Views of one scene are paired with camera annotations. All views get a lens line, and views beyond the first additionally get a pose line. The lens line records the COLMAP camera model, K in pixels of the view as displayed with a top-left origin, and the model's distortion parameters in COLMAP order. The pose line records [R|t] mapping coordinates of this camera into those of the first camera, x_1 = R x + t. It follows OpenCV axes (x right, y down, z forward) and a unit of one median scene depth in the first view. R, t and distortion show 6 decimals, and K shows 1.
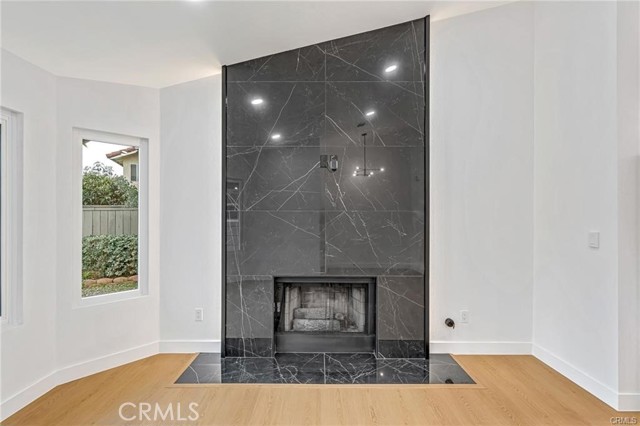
lens RADIAL K [[285.4, 0, 322.0], [0, 285.4, 212.8], [0, 0, 1]] dist [-0.000813, 0.000010]
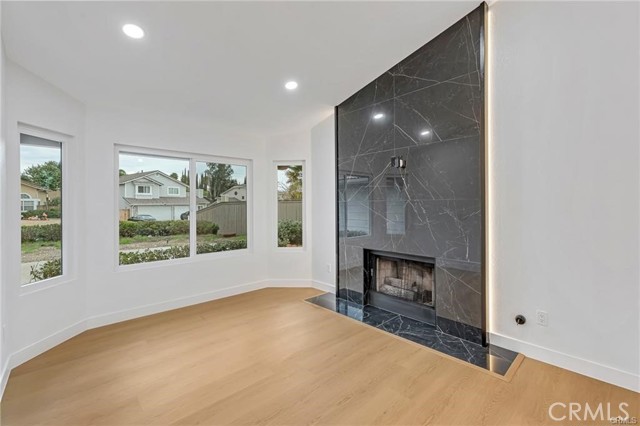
lens RADIAL K [[282.4, 0, 317.6], [0, 282.4, 203.9], [0, 0, 1]] dist [0.000489, 0.000022]
pose [[0.676559, -0.009267, -0.736330, 0.697677], [0.011389, 0.999933, -0.002120, 0.007283], [0.736301, -0.006952, 0.676619, -0.095534]]
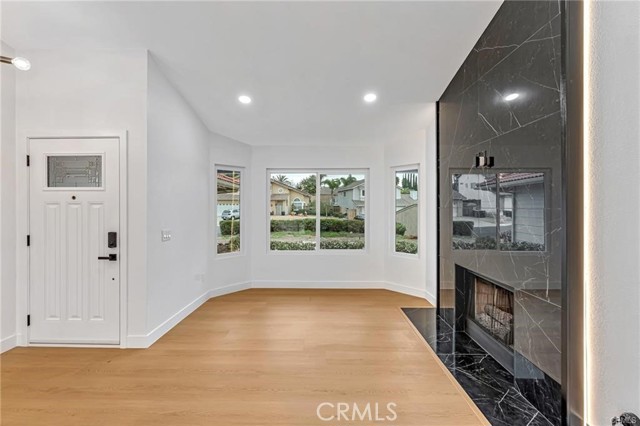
lens RADIAL K [[278.0, 0, 315.4], [0, 278.0, 205.8], [0, 0, 1]] dist [-0.000148, 0.000017]
pose [[-0.021771, -0.004914, -0.999751, 0.999895], [0.006016, 0.999969, -0.005046, -0.013165], [0.999745, -0.006124, -0.021740, 0.444255]]
